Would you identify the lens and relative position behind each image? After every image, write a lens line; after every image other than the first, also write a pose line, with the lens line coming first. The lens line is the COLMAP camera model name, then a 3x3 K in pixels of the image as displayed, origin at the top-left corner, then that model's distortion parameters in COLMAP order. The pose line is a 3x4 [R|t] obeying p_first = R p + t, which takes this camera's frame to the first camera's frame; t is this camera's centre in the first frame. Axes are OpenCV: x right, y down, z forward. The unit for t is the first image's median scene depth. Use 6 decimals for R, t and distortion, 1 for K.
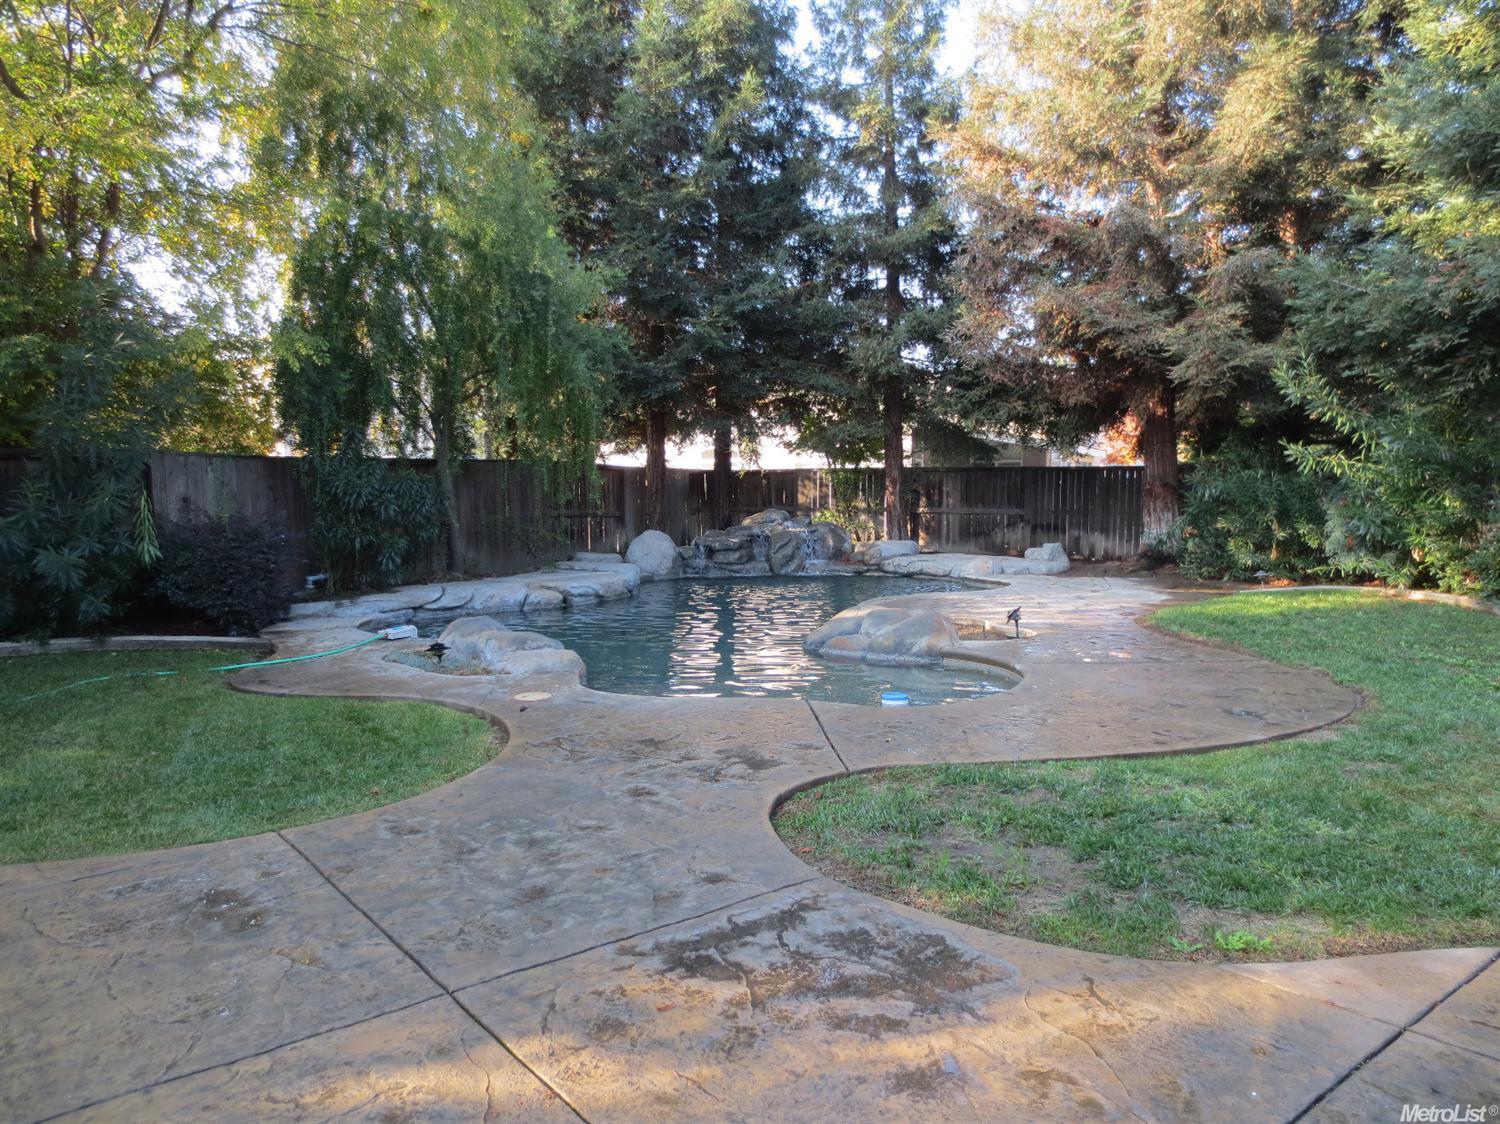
lens RADIAL K [[1065.1, 0, 744.5], [0, 1065.1, 546.9], [0, 0, 1]] dist [-0.059808, 0.036365]
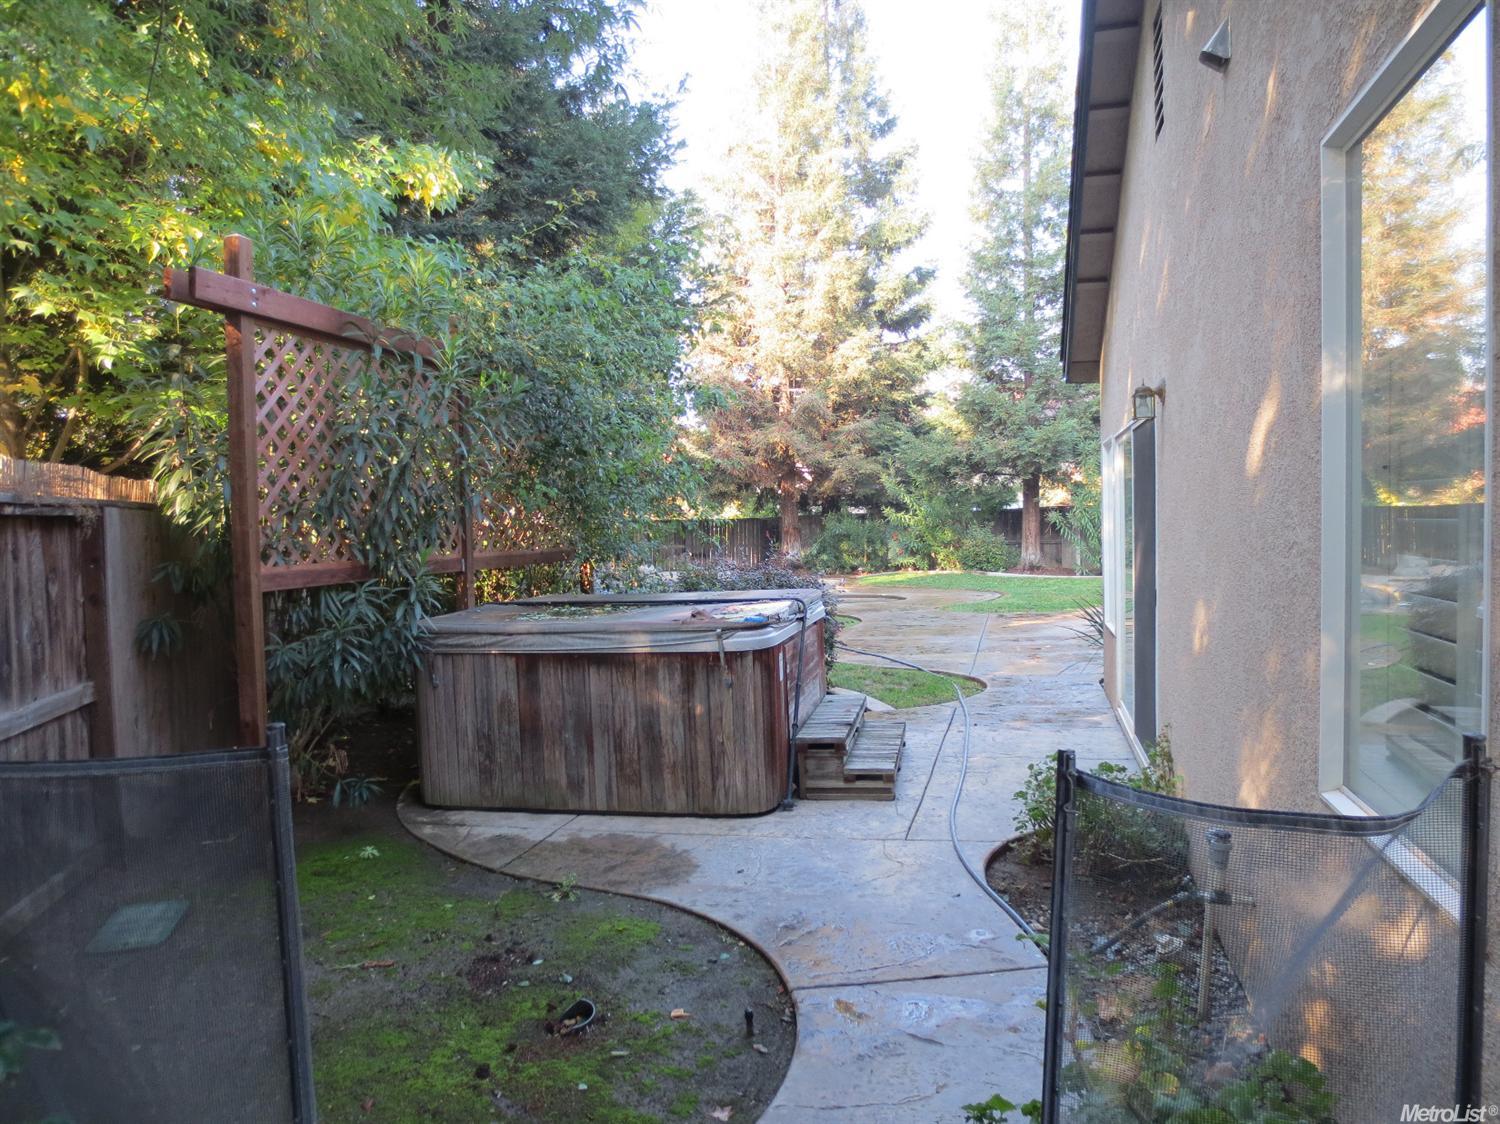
lens RADIAL K [[1065.1, 0, 750.6], [0, 1065.1, 565.5], [0, 0, 1]] dist [-0.059808, 0.036365]
pose [[0.789253, -0.037417, 0.612927, -0.790647], [0.053804, 0.998517, -0.008327, 0.019371], [-0.611706, 0.039550, 0.790096, -0.445463]]
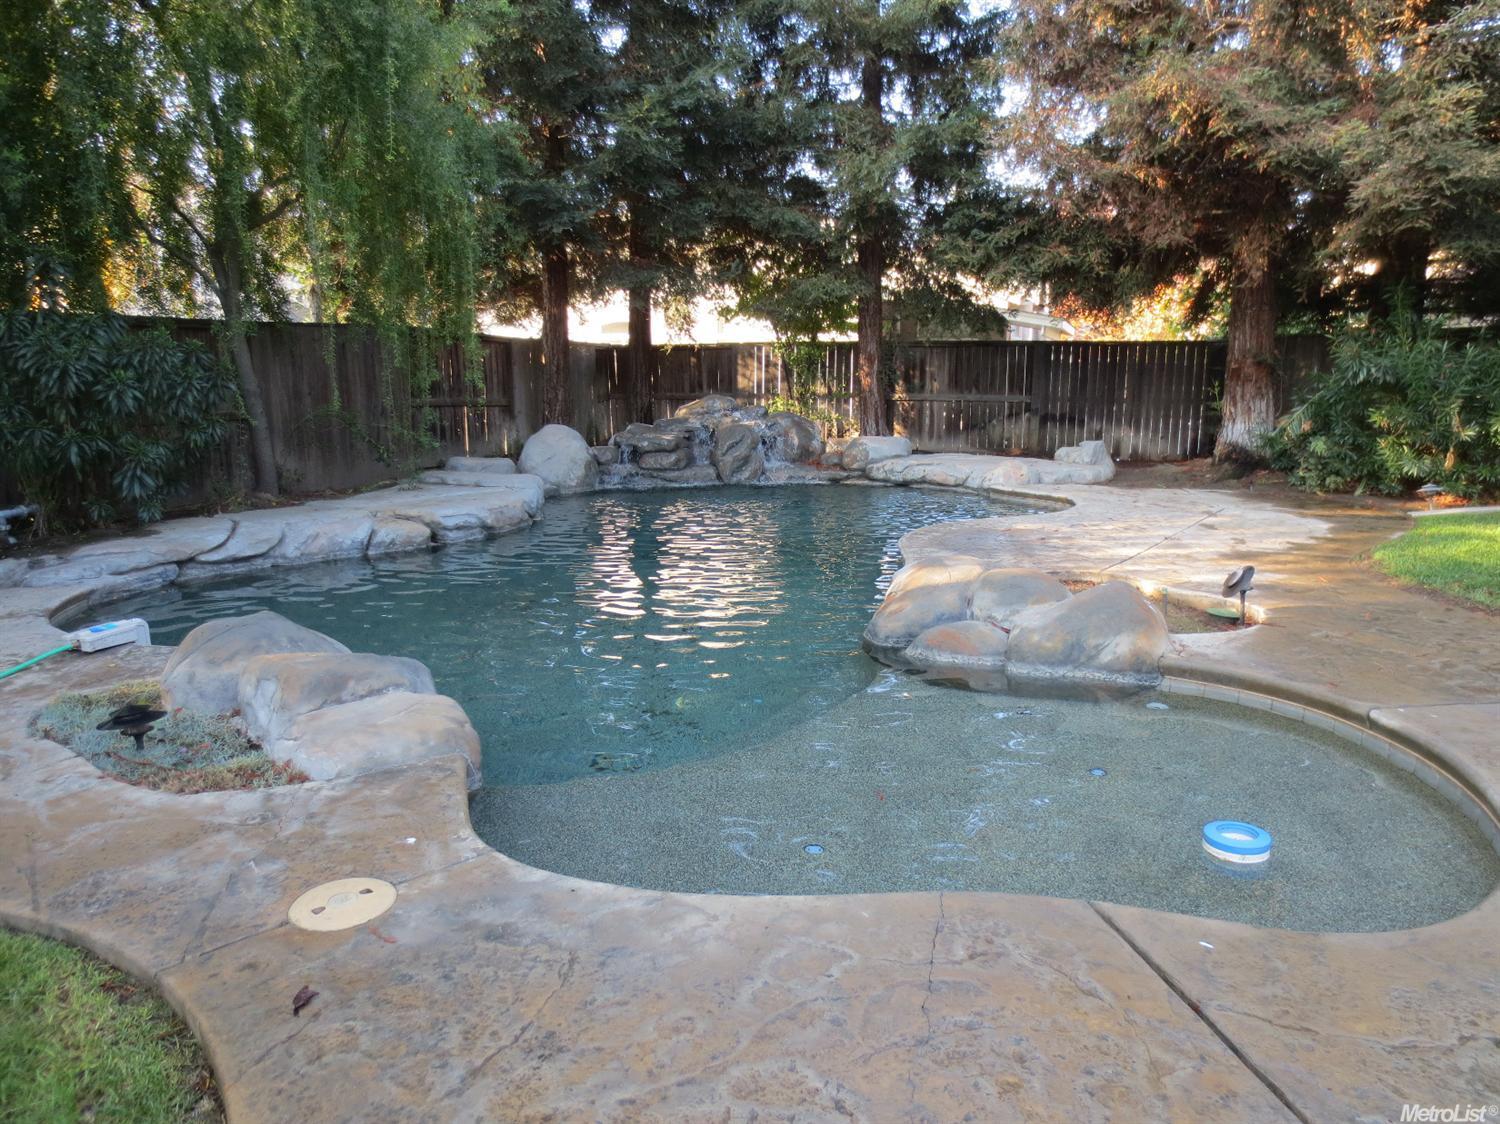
lens RADIAL K [[1065.1, 0, 754.1], [0, 1065.1, 568.0], [0, 0, 1]] dist [-0.059808, 0.036365]
pose [[0.992715, -0.019543, 0.118887, -0.042069], [0.004592, 0.992177, 0.124756, -0.008877], [-0.120395, -0.123301, 0.985039, 0.271831]]
